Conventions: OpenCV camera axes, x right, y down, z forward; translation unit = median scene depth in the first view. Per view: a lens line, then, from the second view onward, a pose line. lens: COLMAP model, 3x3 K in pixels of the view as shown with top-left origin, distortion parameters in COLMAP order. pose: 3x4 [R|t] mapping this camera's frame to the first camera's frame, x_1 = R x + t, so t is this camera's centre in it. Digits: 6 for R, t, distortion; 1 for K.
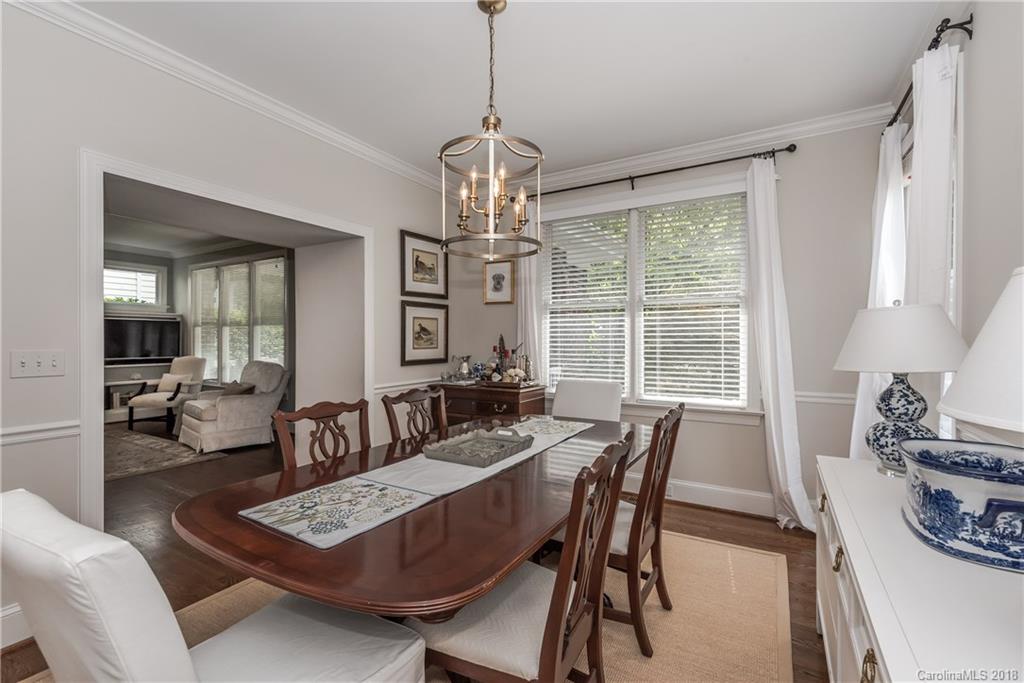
lens RADIAL K [[446.7, 0, 517.9], [0, 446.7, 339.9], [0, 0, 1]] dist [0.006017, 0.000096]
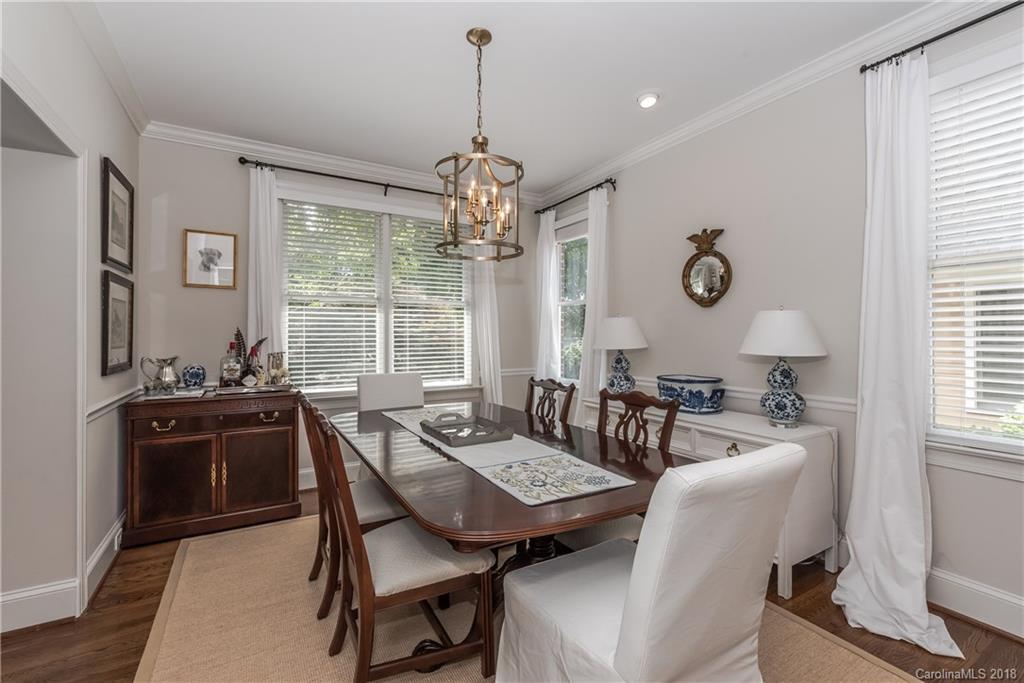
lens RADIAL K [[446.7, 0, 520.8], [0, 446.7, 336.1], [0, 0, 1]] dist [0.006017, 0.000096]
pose [[0.484429, -0.001623, 0.874829, -0.468867], [0.003214, 0.999995, 0.000076, 0.004161], [-0.874825, 0.002775, 0.484431, 0.168107]]
